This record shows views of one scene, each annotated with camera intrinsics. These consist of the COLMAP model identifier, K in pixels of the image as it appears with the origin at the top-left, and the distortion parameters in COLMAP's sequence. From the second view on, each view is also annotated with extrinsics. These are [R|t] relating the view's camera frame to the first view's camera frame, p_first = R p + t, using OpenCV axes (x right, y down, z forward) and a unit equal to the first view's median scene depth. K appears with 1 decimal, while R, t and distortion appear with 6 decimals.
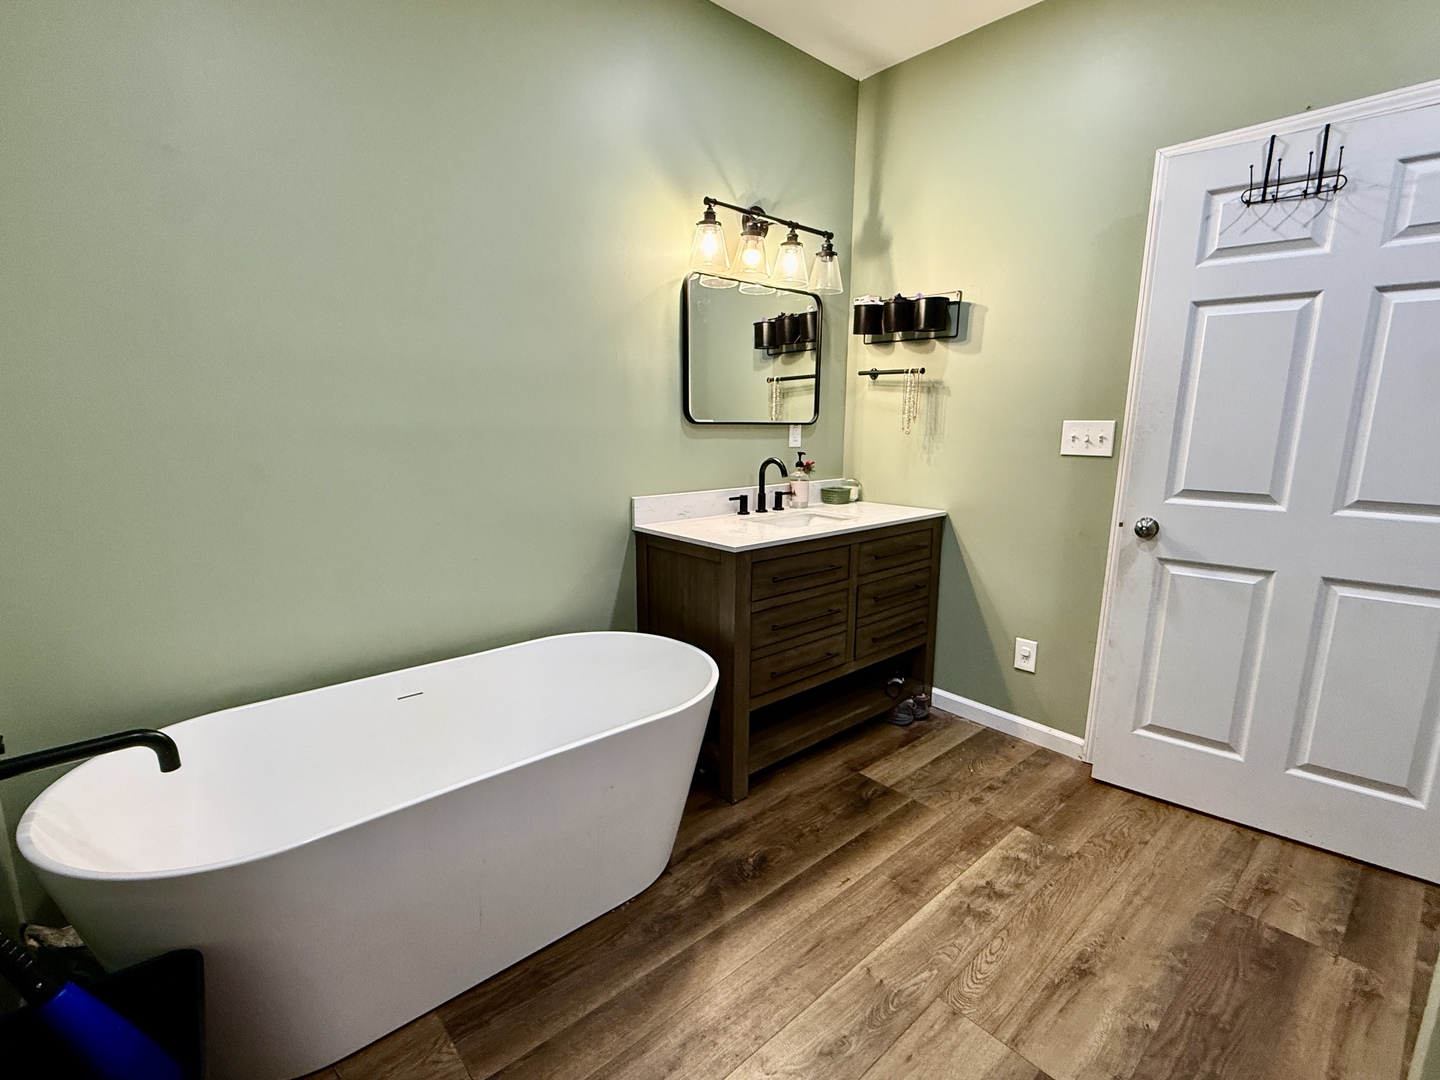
lens RADIAL K [[662.7, 0, 715.7], [0, 662.7, 545.4], [0, 0, 1]] dist [-0.005022, -0.000966]
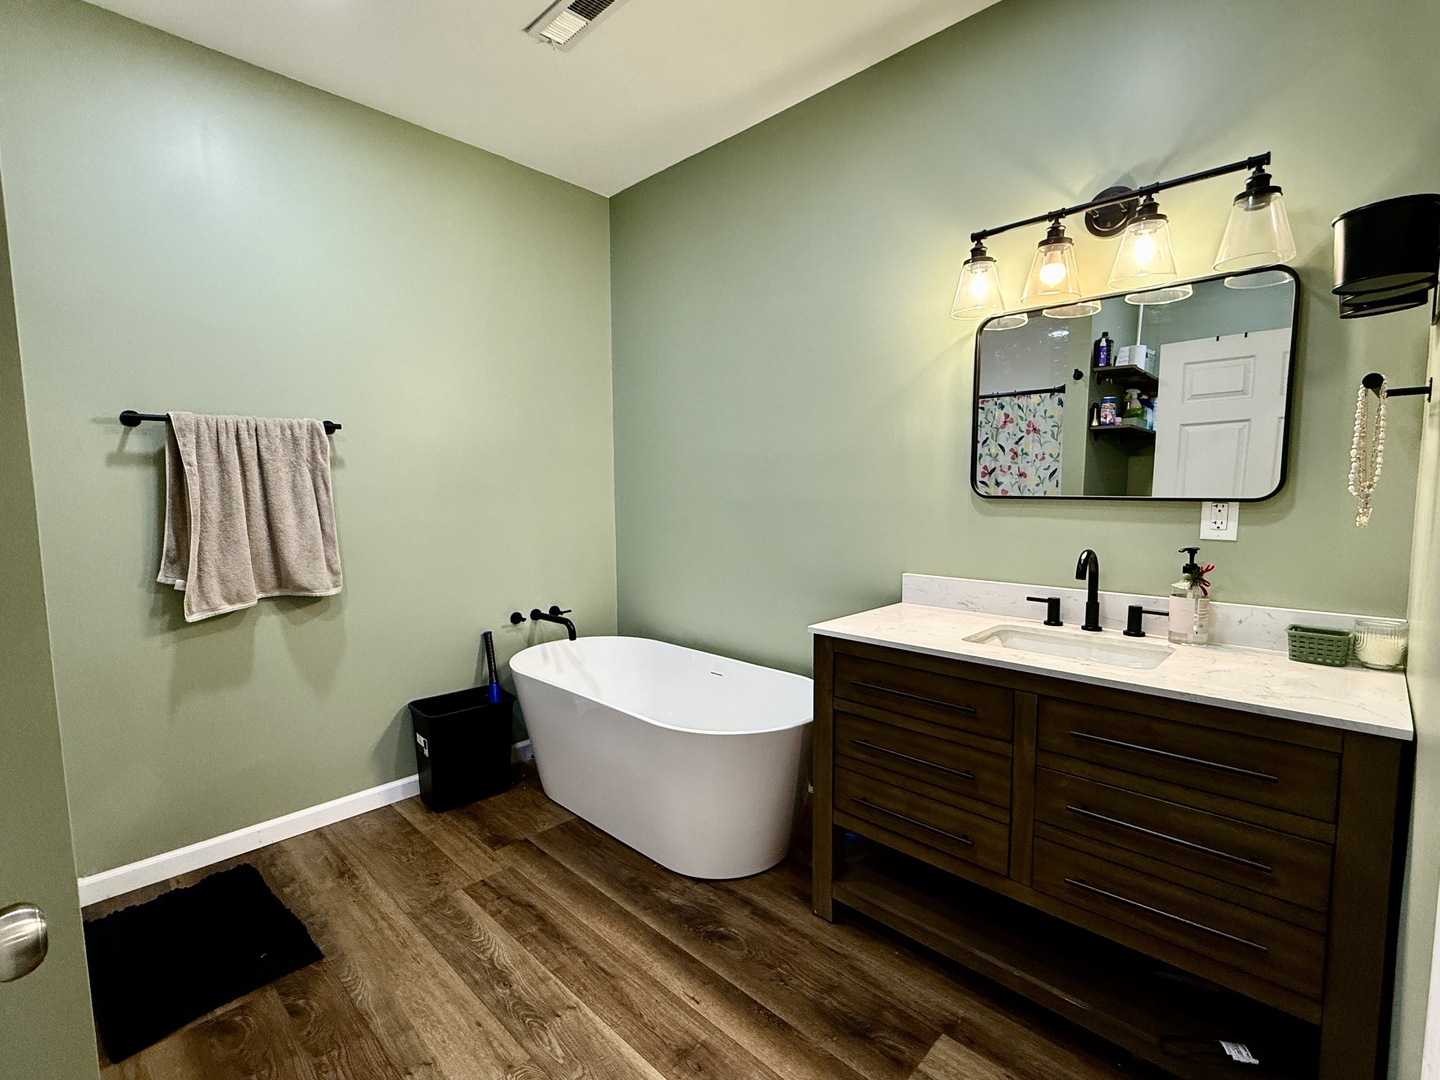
lens RADIAL K [[662.7, 0, 725.3], [0, 662.7, 548.3], [0, 0, 1]] dist [-0.005022, -0.000966]
pose [[0.084828, 0.085980, -0.992679, 0.802068], [-0.180326, 0.981143, 0.069571, -0.128570], [0.979942, 0.173104, 0.098733, 0.650694]]
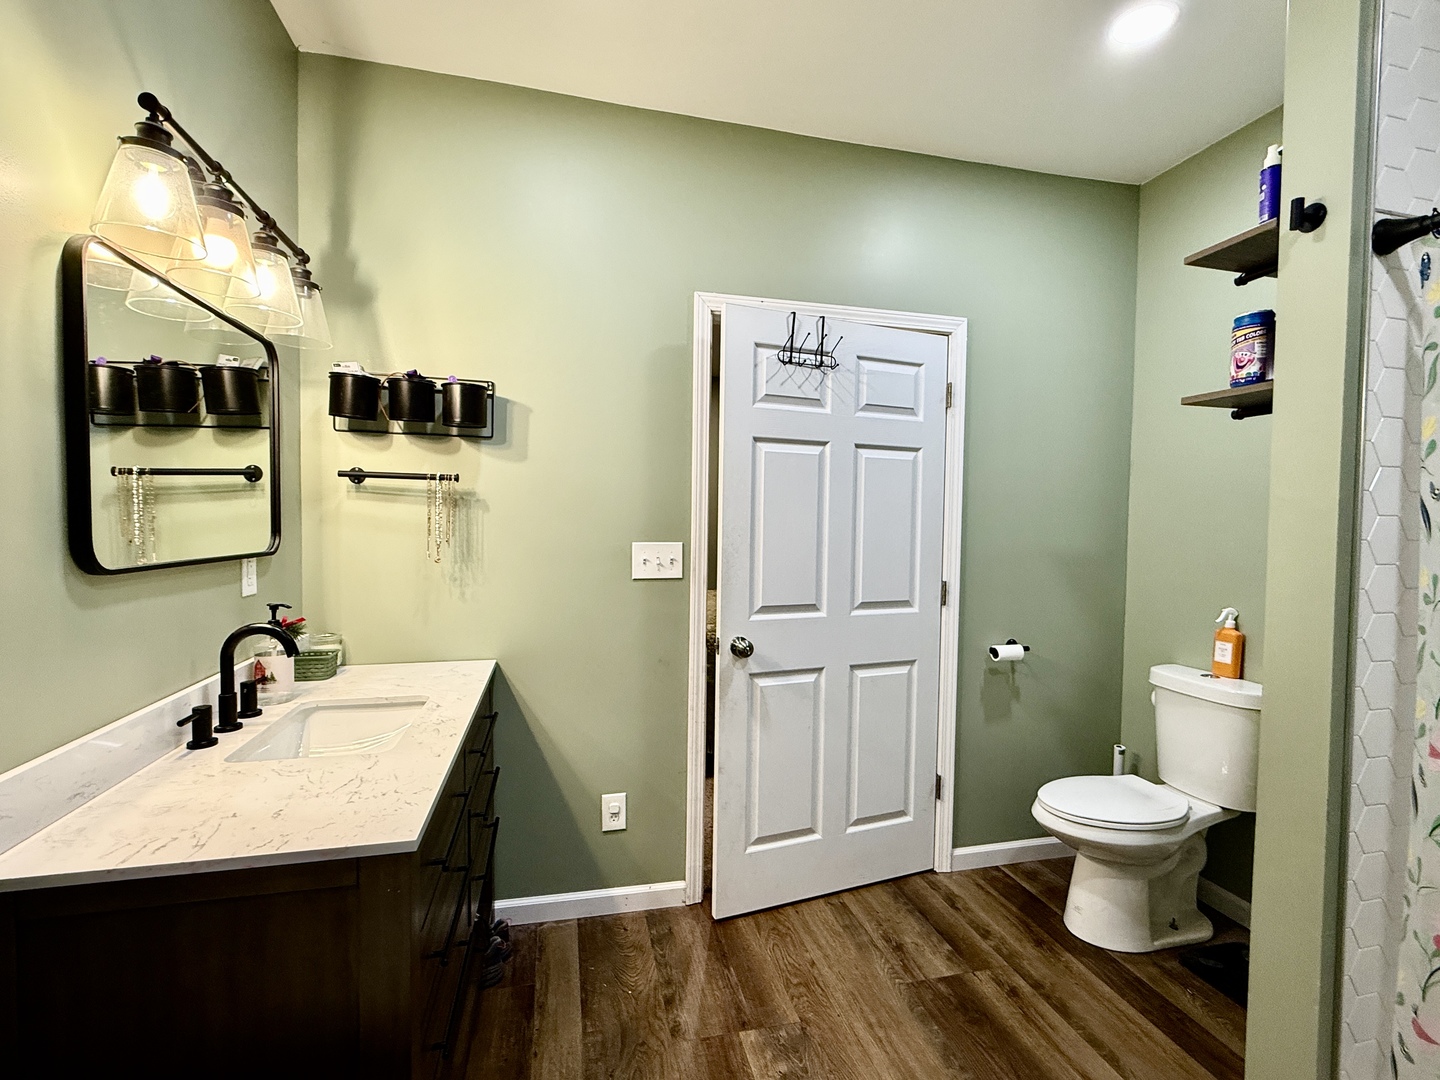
lens RADIAL K [[662.7, 0, 721.7], [0, 662.7, 541.8], [0, 0, 1]] dist [-0.005022, -0.000966]
pose [[0.465987, -0.030796, 0.884256, -0.234229], [0.157121, 0.986390, -0.048448, -0.127292], [-0.870729, 0.161511, 0.464483, 0.470450]]
